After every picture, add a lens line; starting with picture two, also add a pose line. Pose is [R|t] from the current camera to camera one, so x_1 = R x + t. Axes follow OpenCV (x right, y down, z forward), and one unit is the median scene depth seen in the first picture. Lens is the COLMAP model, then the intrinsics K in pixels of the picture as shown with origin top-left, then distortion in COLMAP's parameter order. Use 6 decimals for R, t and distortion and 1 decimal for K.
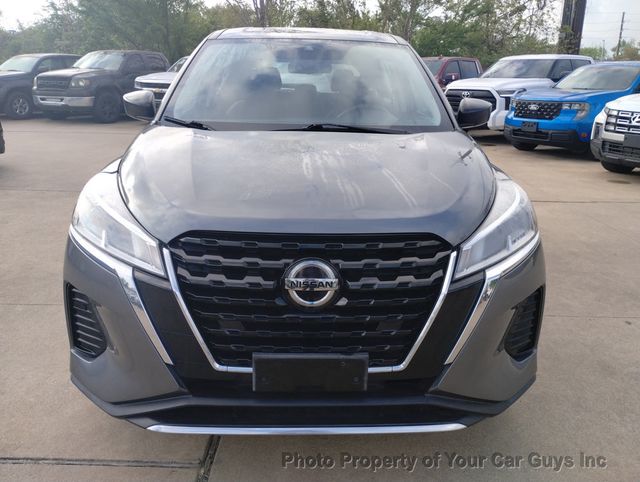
lens RADIAL K [[528.3, 0, 323.0], [0, 528.3, 236.3], [0, 0, 1]] dist [0.052542, -0.066238]
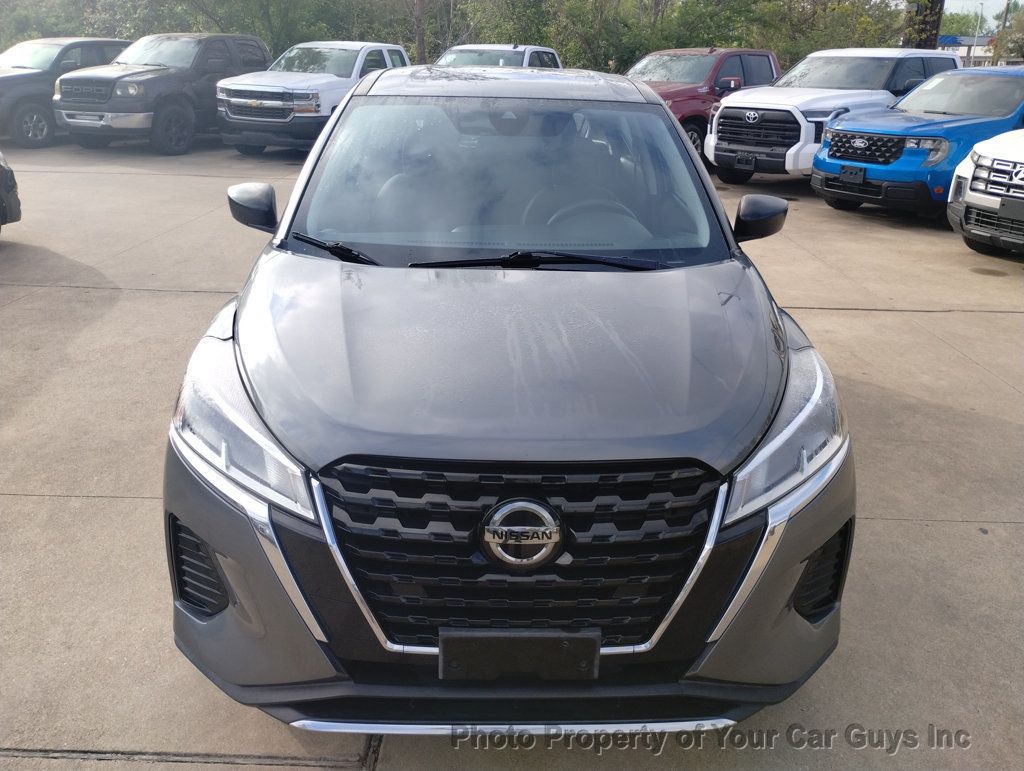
lens RADIAL K [[845.3, 0, 514.0], [0, 845.3, 383.0], [0, 0, 1]] dist [0.052542, -0.066238]
pose [[0.999978, 0.005539, -0.003684, -0.024440], [-0.005264, 0.997479, 0.070762, -0.159845], [0.004066, -0.070741, 0.997486, -0.098511]]
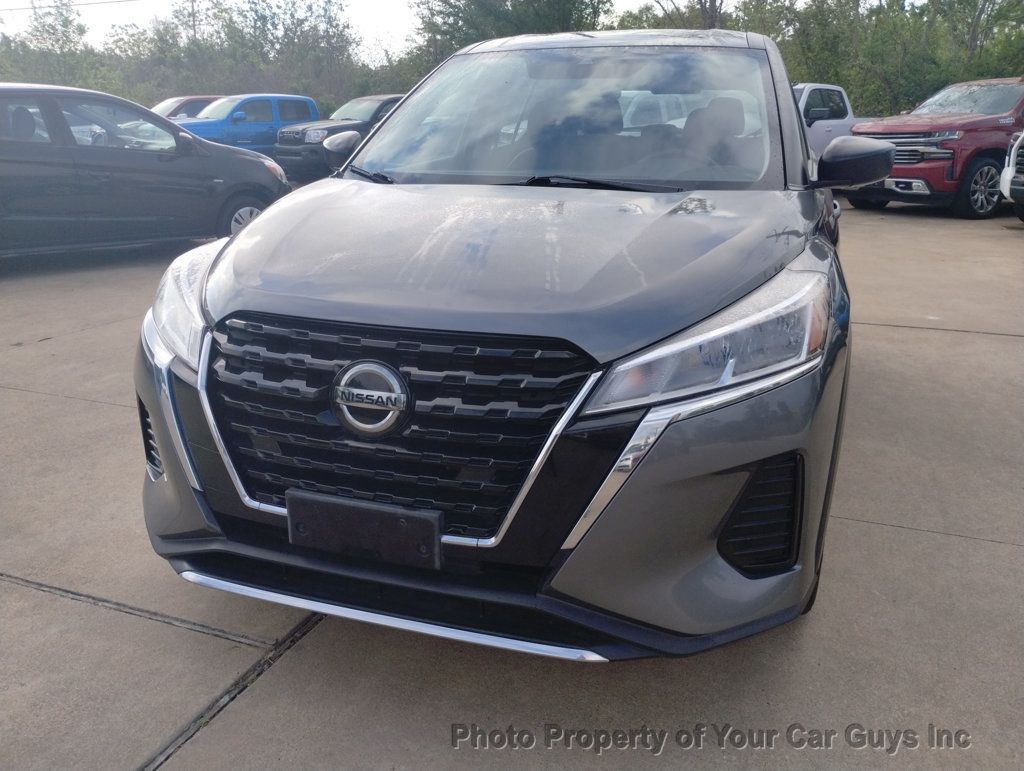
lens RADIAL K [[845.3, 0, 512.2], [0, 845.3, 381.3], [0, 0, 1]] dist [0.052542, -0.066238]
pose [[0.935291, 0.088221, -0.342708, 0.433127], [-0.088007, 0.995988, 0.016208, 0.028804], [0.342763, 0.015001, 0.939302, 0.034832]]
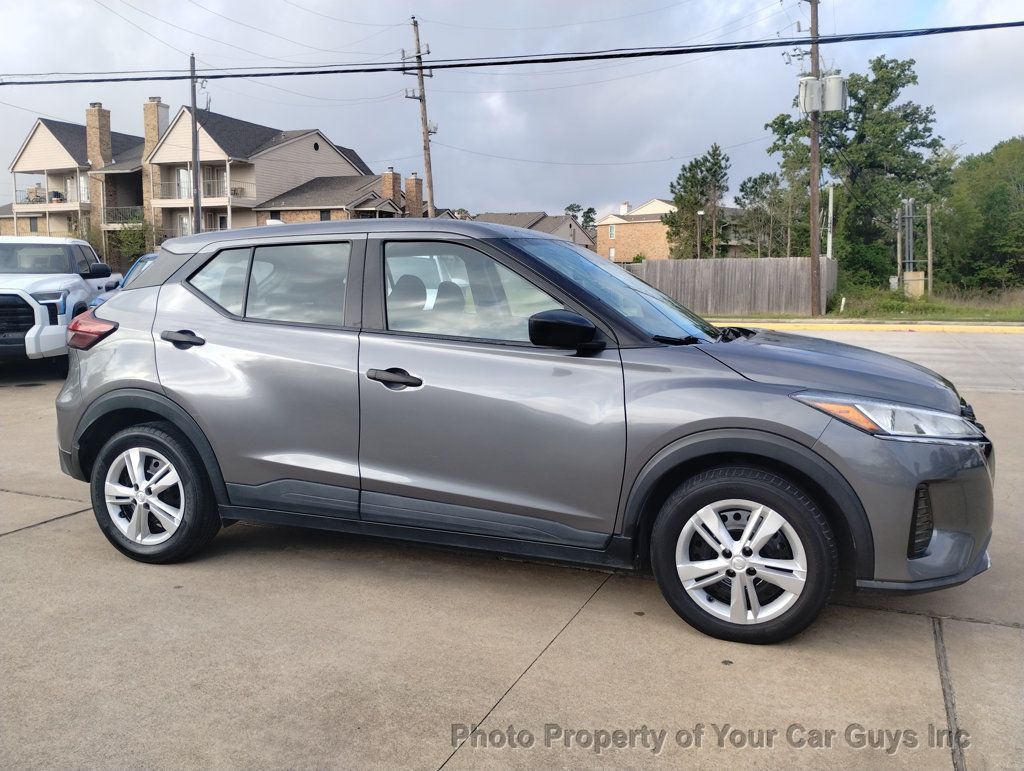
lens RADIAL K [[845.3, 0, 519.3], [0, 845.3, 394.2], [0, 0, 1]] dist [0.052542, -0.066238]
pose [[0.378413, -0.145394, 0.914147, -2.188161], [0.271289, 0.961639, 0.040647, -0.347211], [-0.884989, 0.232616, 0.403340, 0.954146]]
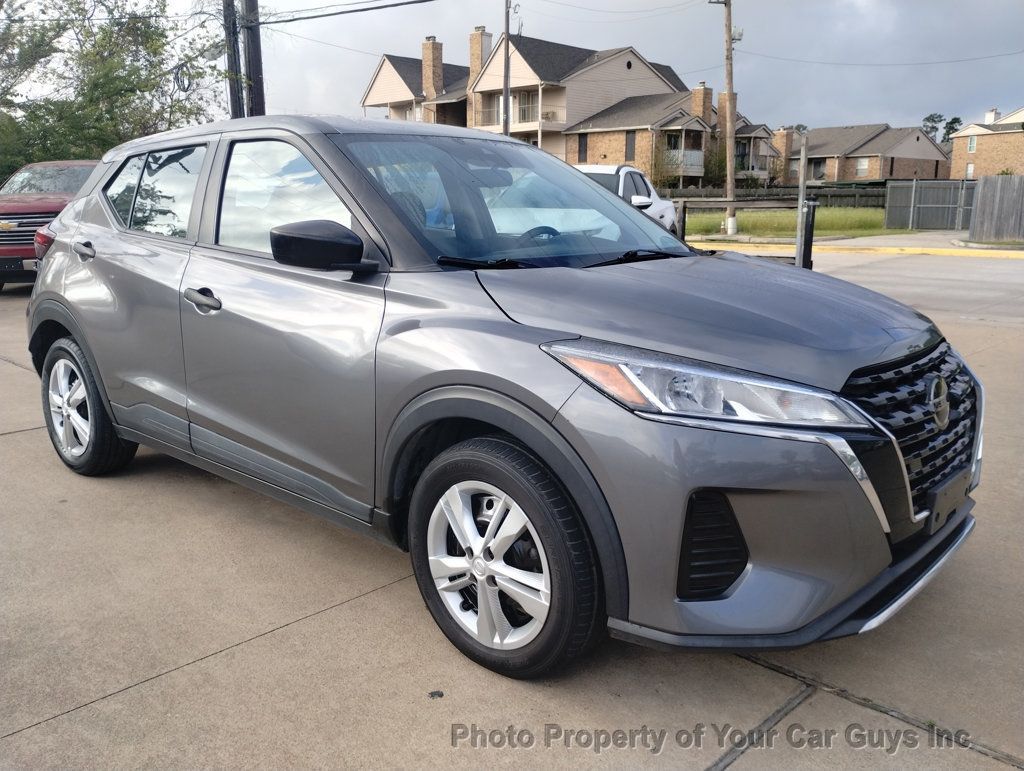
lens RADIAL K [[845.3, 0, 516.9], [0, 845.3, 386.7], [0, 0, 1]] dist [0.052542, -0.066238]
pose [[0.693699, -0.174810, 0.698730, -1.321415], [0.221806, 0.974803, 0.023669, -0.114993], [-0.685262, 0.138564, 0.714994, 0.360973]]
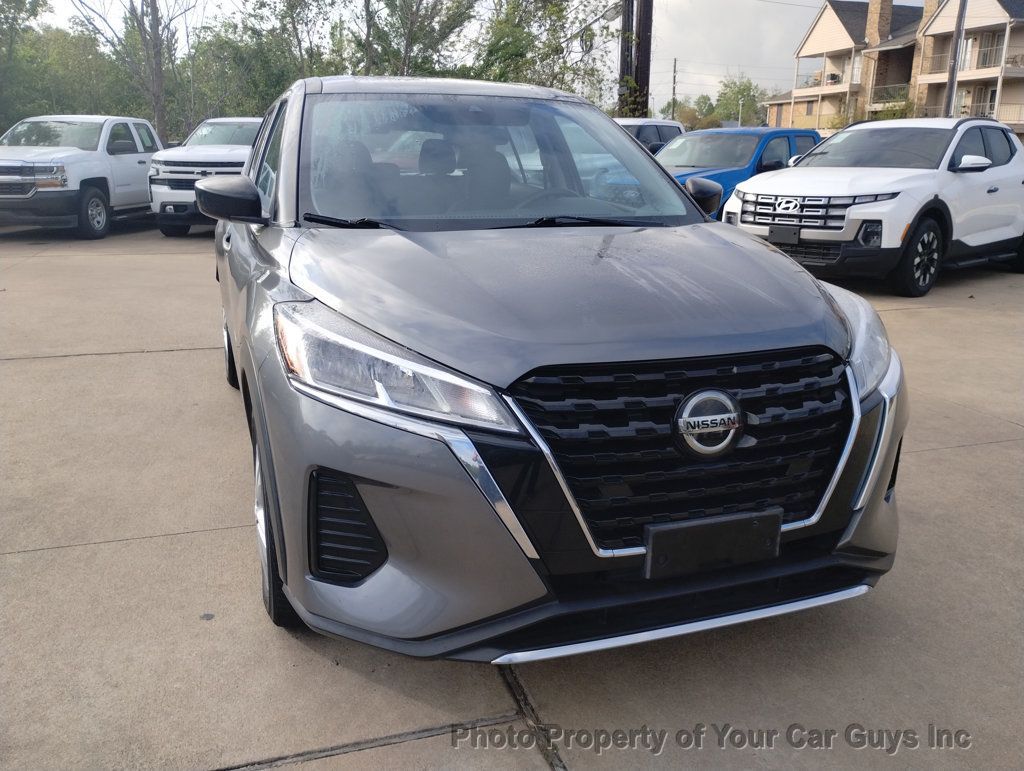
lens RADIAL K [[845.3, 0, 517.4], [0, 845.3, 386.0], [0, 0, 1]] dist [0.052542, -0.066238]
pose [[0.950783, -0.090722, 0.296279, -0.525205], [0.097324, 0.995224, -0.007580, 0.017381], [-0.294177, 0.036042, 0.955071, -0.055467]]
